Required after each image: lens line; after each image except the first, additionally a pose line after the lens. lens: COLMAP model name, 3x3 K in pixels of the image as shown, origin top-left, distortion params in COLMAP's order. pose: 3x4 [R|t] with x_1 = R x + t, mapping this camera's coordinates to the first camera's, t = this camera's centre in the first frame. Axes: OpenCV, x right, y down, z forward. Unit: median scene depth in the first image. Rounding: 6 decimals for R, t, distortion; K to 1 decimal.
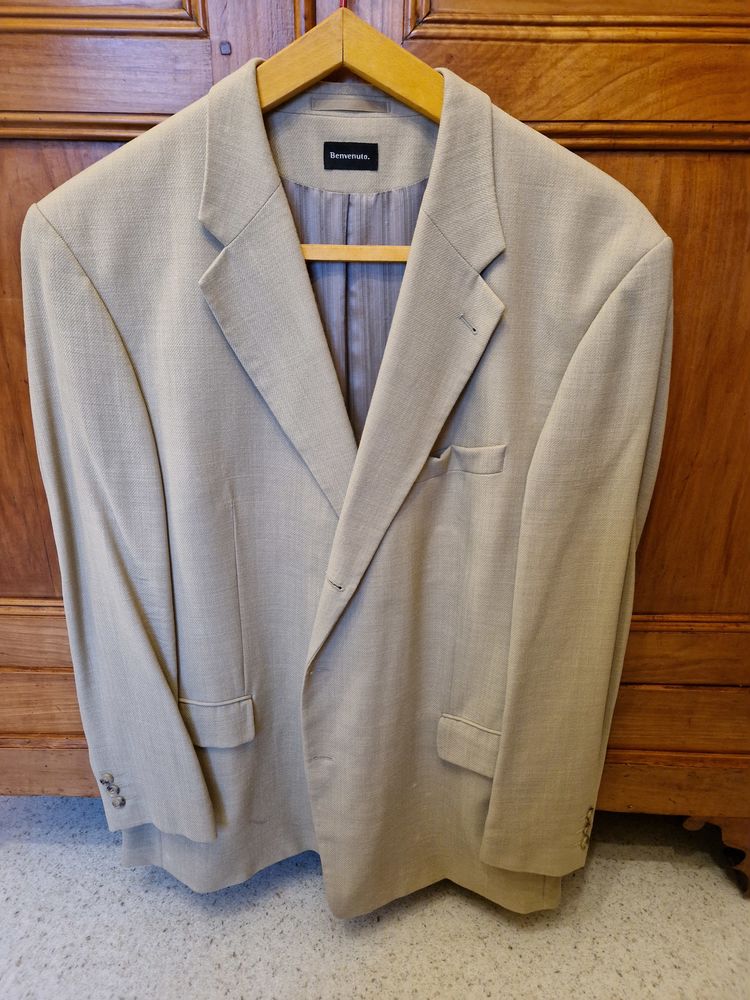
lens RADIAL K [[657.1, 0, 367.4], [0, 657.1, 495.3], [0, 0, 1]] dist [0.023430, -0.023433]
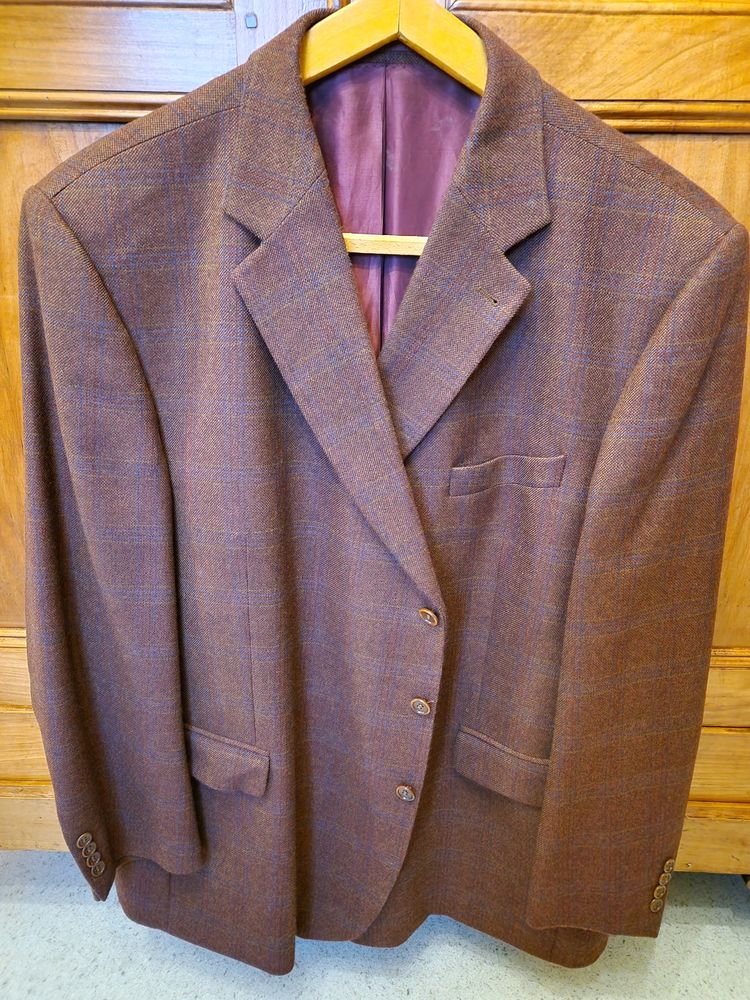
lens RADIAL K [[668.2, 0, 385.3], [0, 668.2, 505.8], [0, 0, 1]] dist [-0.002491, -0.001943]
pose [[0.999993, 0.003093, 0.002093, -0.028017], [-0.002995, 0.998967, -0.045340, 0.036999], [-0.002231, 0.045334, 0.998969, 0.103659]]
